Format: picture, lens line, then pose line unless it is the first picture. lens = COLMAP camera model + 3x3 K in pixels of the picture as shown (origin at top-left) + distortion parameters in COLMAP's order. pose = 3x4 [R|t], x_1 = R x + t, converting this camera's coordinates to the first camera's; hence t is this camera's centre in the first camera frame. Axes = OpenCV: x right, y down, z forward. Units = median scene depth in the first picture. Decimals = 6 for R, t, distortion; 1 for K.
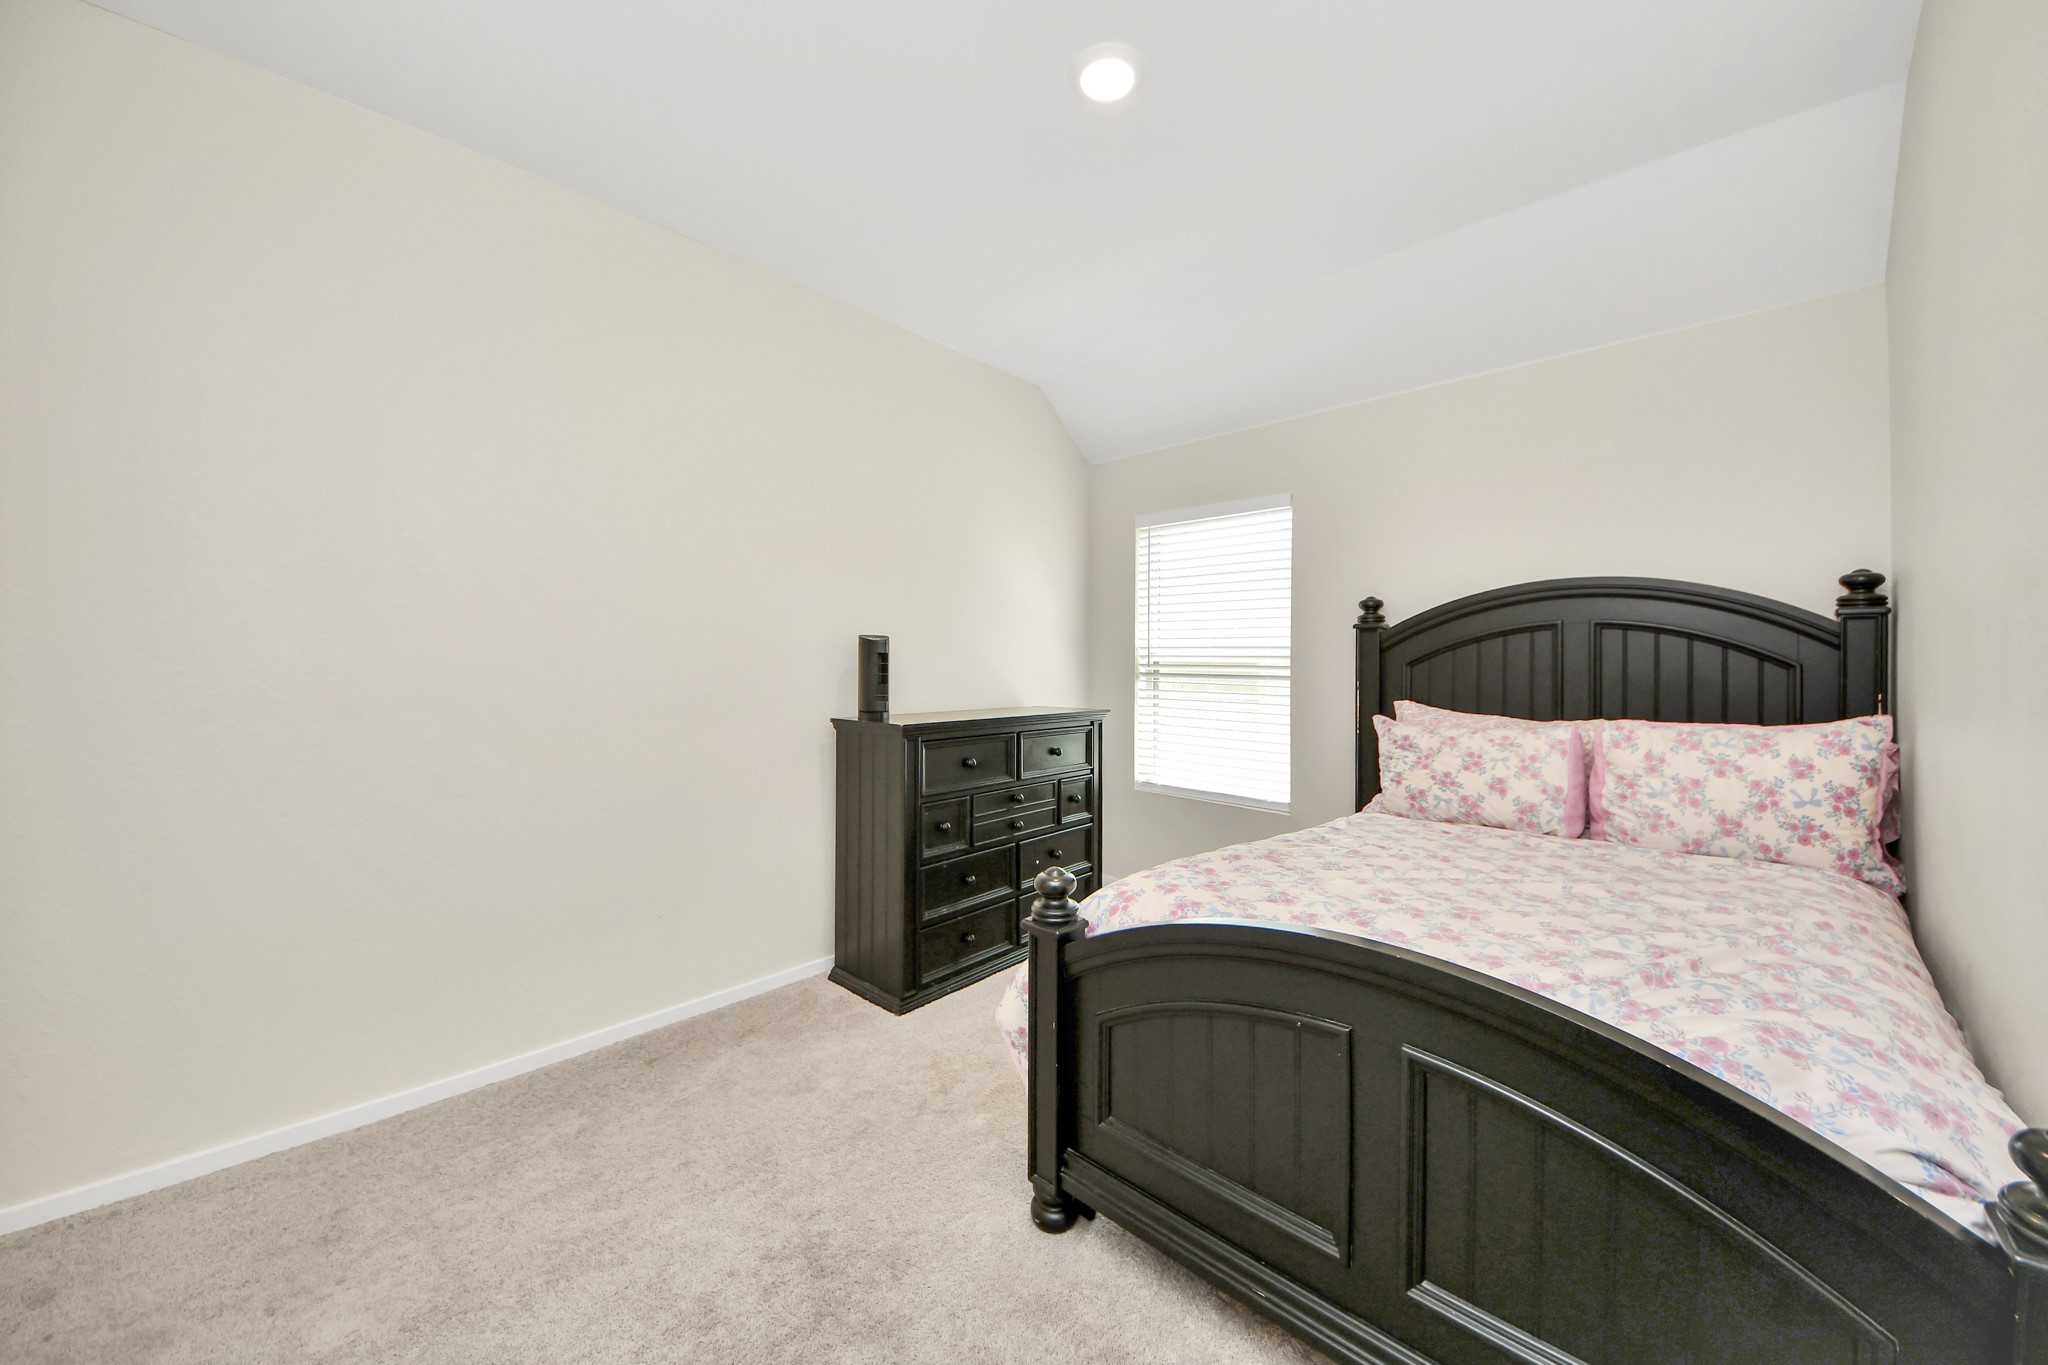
lens RADIAL K [[689.2, 0, 978.3], [0, 689.2, 670.9], [0, 0, 1]] dist [-0.019517, -0.000076]
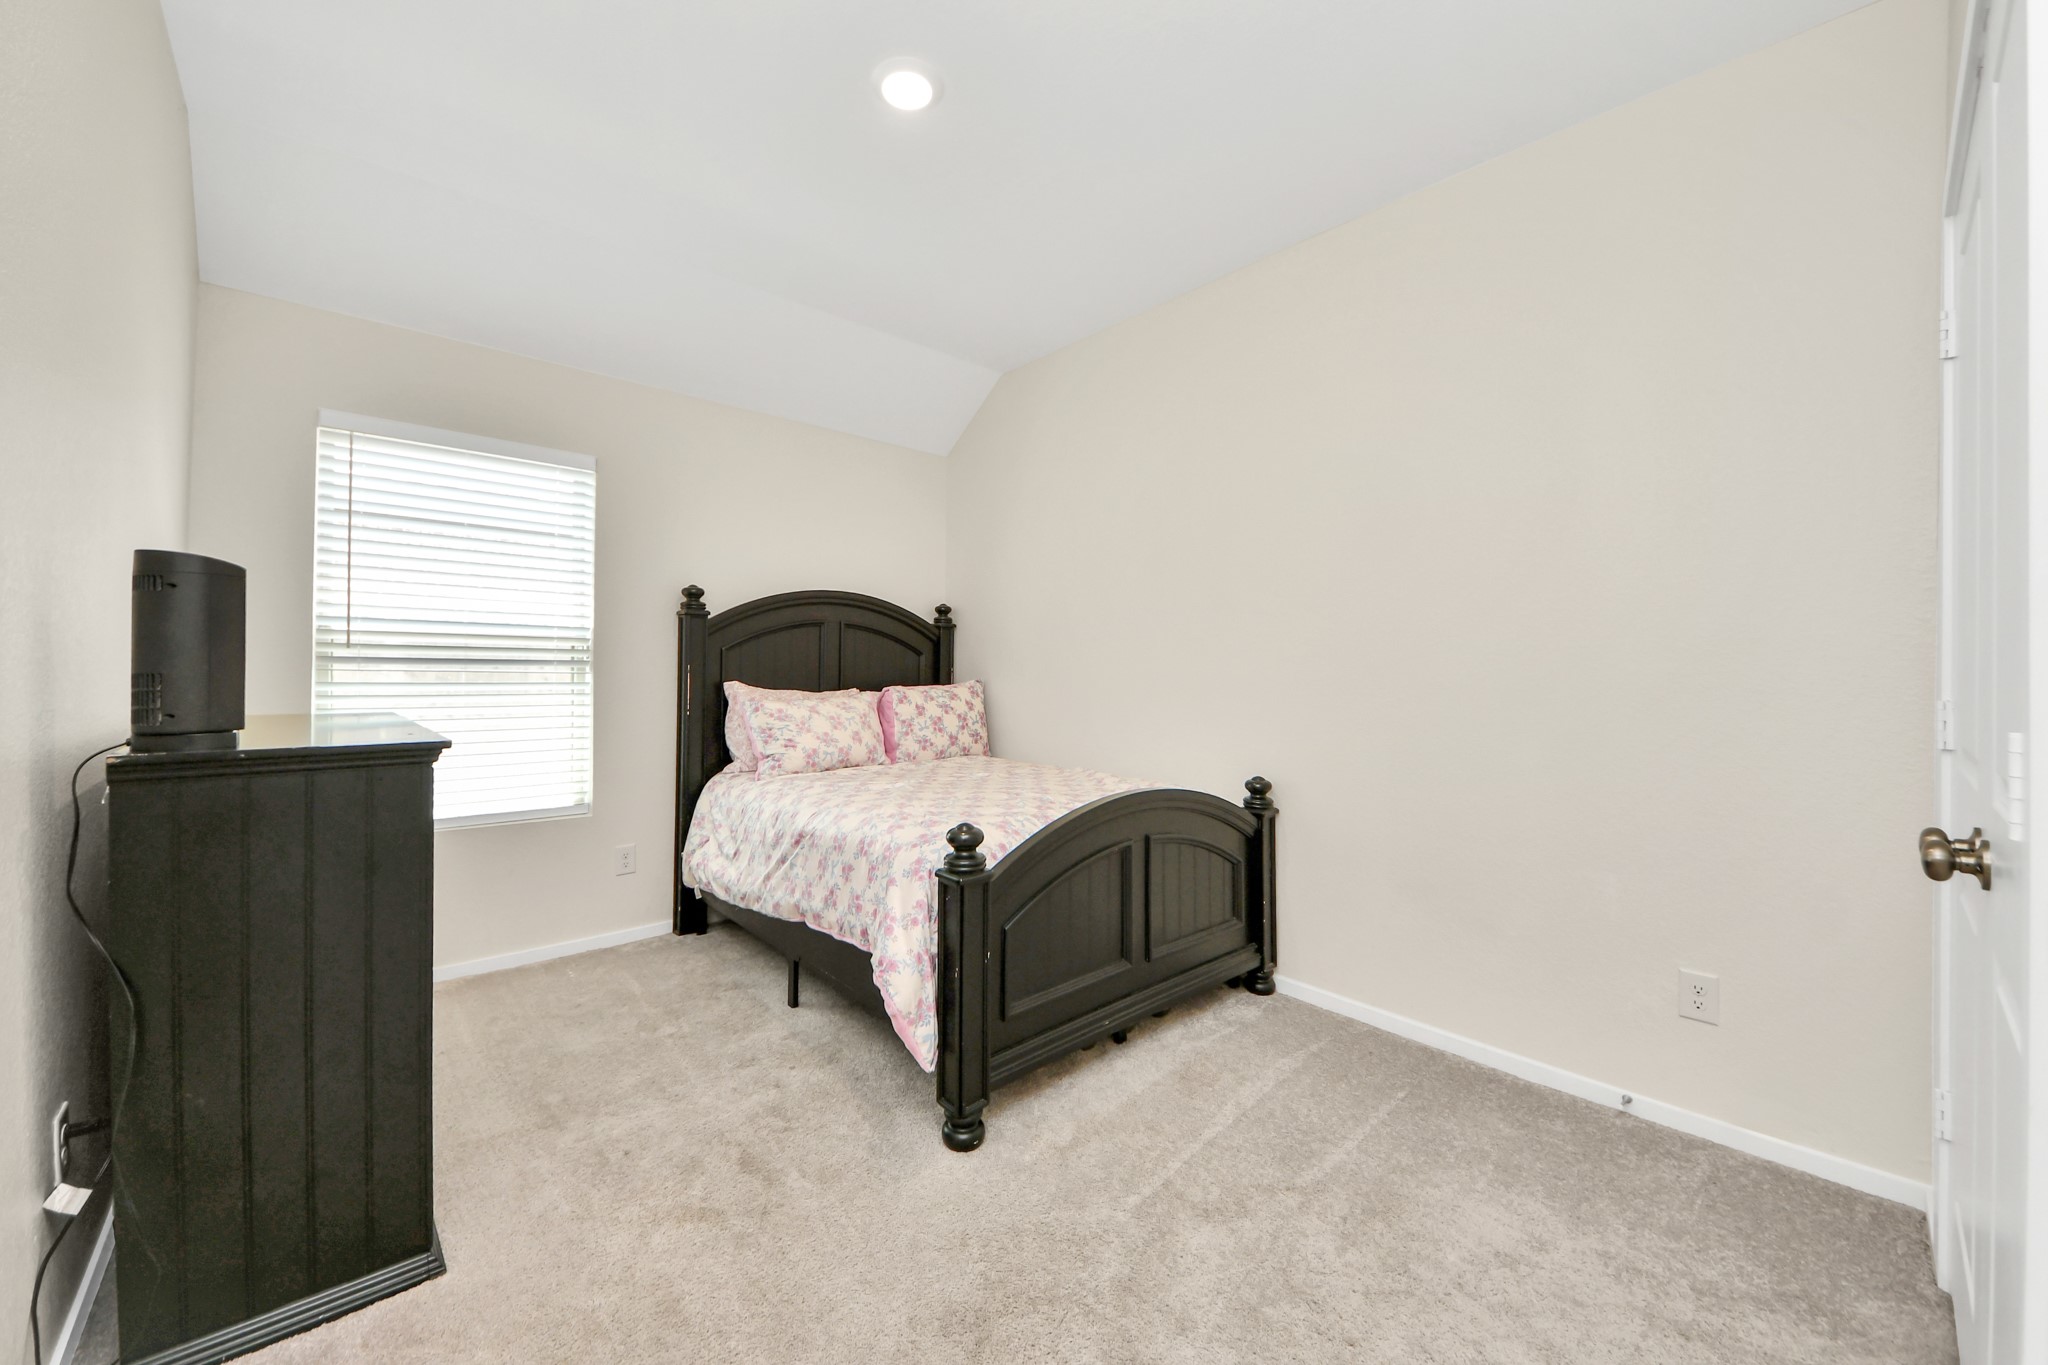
lens RADIAL K [[734.4, 0, 1024.0], [0, 734.4, 682.5], [0, 0, 1]] dist [-0.000680, -0.000167]
pose [[0.065271, -0.026883, 0.997505, -0.743213], [0.001512, 0.999639, 0.026842, 0.018107], [-0.997866, -0.000244, 0.065288, 0.581014]]
